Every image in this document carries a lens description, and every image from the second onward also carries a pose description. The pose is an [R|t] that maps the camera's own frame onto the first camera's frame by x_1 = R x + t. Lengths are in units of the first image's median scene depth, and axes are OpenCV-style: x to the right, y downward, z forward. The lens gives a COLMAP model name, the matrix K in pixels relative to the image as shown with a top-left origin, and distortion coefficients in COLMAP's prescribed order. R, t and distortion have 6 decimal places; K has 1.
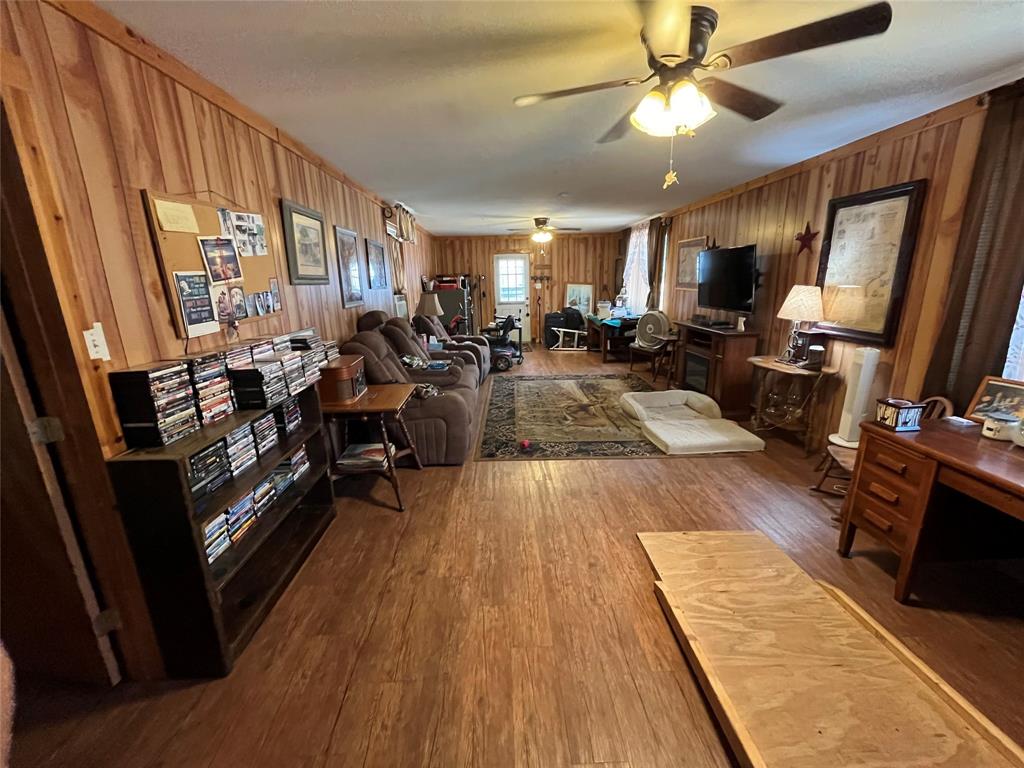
lens RADIAL K [[413.6, 0, 511.1], [0, 413.6, 385.5], [0, 0, 1]] dist [-0.002496, 0.000836]
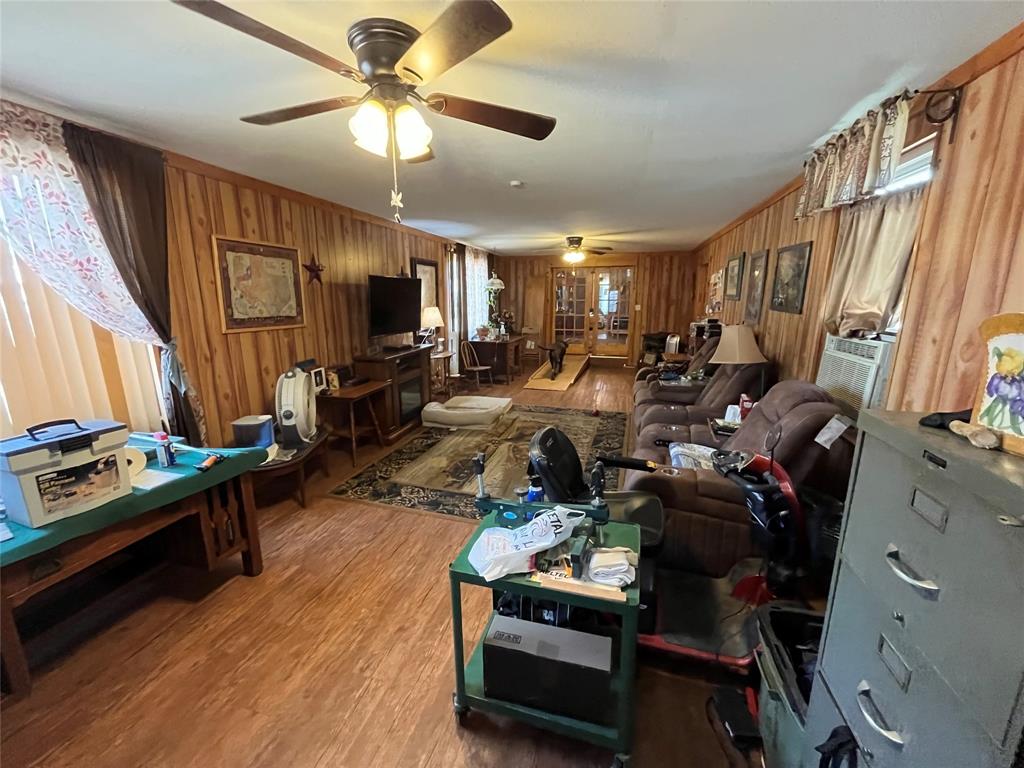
lens RADIAL K [[413.6, 0, 513.0], [0, 413.6, 383.3], [0, 0, 1]] dist [-0.002496, 0.000836]
pose [[-0.956742, -0.037101, 0.288562, -0.087464], [0.095868, 0.896240, 0.433086, -0.507530], [-0.274689, 0.442016, -0.853914, 1.908262]]
